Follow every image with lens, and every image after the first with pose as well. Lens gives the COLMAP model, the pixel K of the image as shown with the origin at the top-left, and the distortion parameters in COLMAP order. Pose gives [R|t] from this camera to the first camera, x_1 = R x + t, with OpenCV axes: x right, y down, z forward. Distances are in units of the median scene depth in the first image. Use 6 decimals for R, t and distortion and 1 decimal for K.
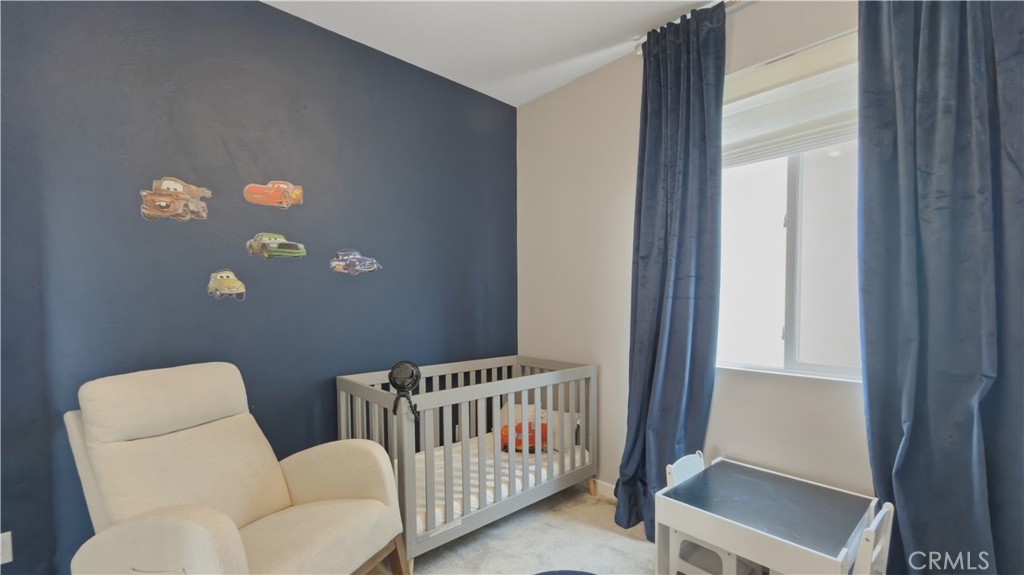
lens RADIAL K [[433.1, 0, 512.4], [0, 433.1, 319.8], [0, 0, 1]] dist [0.000328, 0.000087]
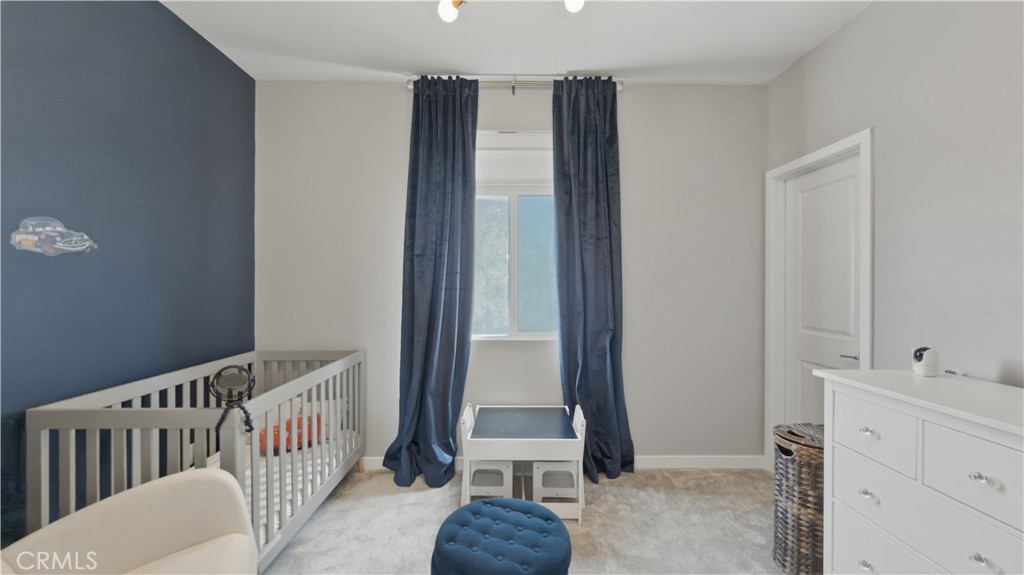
lens RADIAL K [[414.8, 0, 514.8], [0, 414.8, 289.7], [0, 0, 1]] dist [0.000541, -0.000006]
pose [[0.665527, -0.004216, 0.746362, -0.396829], [0.027868, 0.999427, -0.019205, -0.018680], [-0.745853, 0.033581, 0.665263, 0.029435]]
